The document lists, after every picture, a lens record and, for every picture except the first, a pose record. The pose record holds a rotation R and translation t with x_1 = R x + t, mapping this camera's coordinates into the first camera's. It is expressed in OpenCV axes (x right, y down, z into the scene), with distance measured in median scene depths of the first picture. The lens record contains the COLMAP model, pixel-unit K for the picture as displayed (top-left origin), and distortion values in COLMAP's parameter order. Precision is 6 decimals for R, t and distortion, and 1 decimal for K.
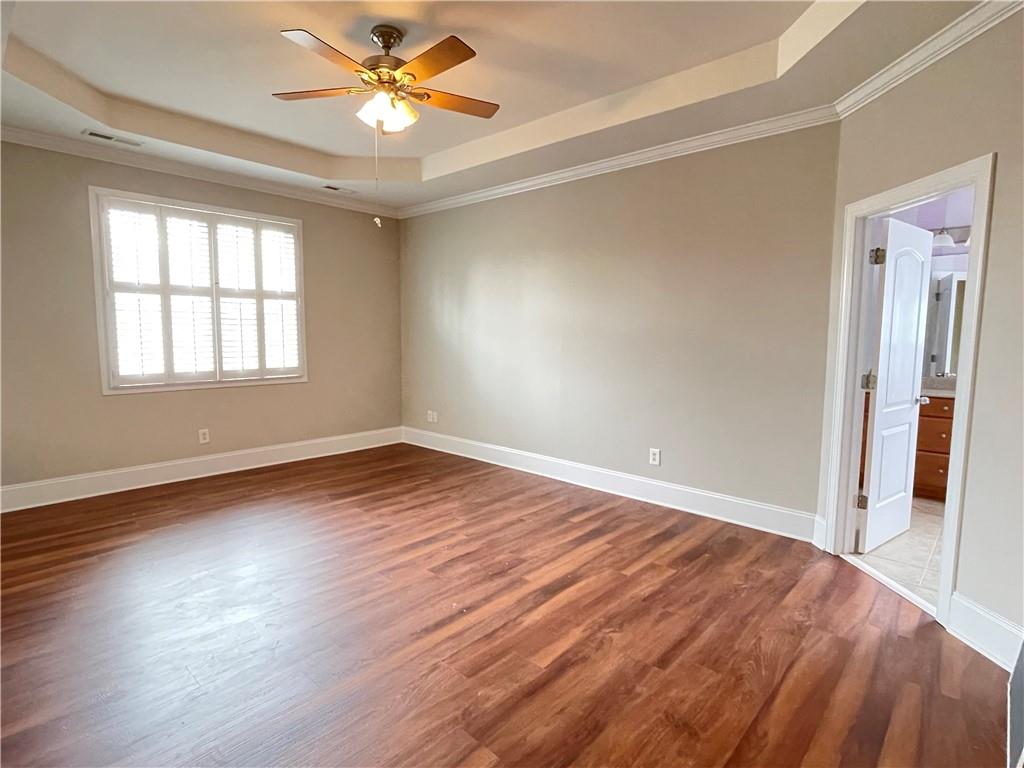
lens RADIAL K [[531.0, 0, 512.0], [0, 531.0, 384.0], [0, 0, 1]] dist [-0.001549, -0.000848]
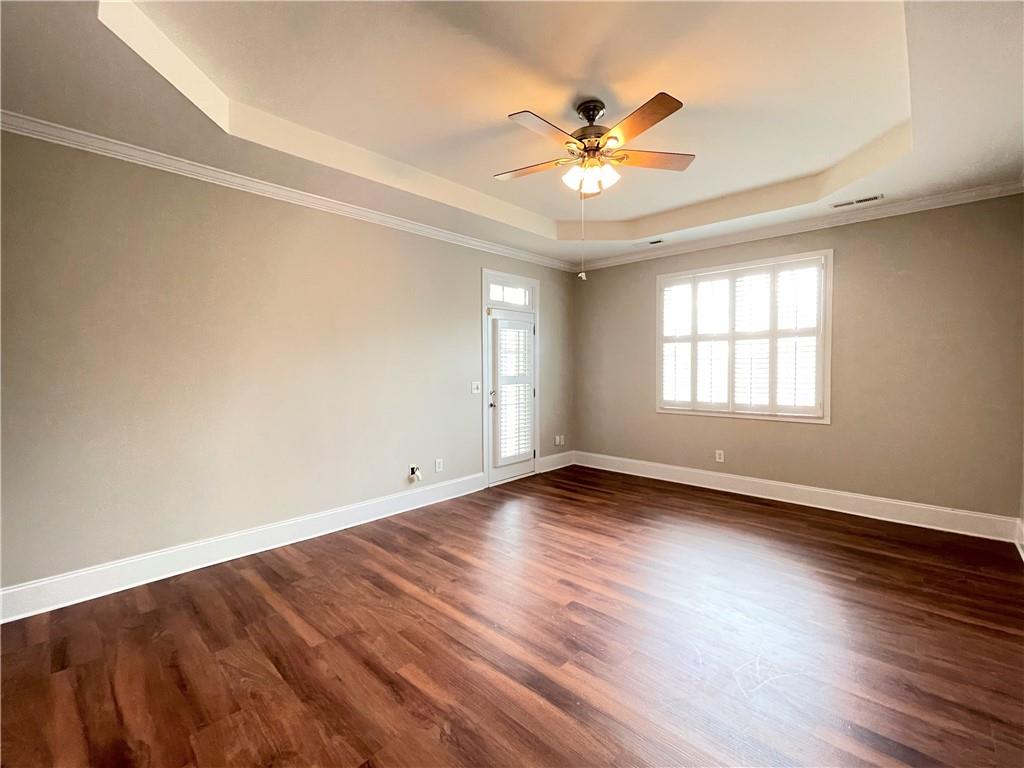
lens RADIAL K [[445.2, 0, 512.0], [0, 445.2, 384.0], [0, 0, 1]] dist [0.006395, 0.000576]
pose [[-0.015591, 0.031143, -0.999393, 0.476900], [-0.092695, 0.995165, 0.032458, -0.059608], [0.995572, 0.093145, -0.012629, 0.584231]]
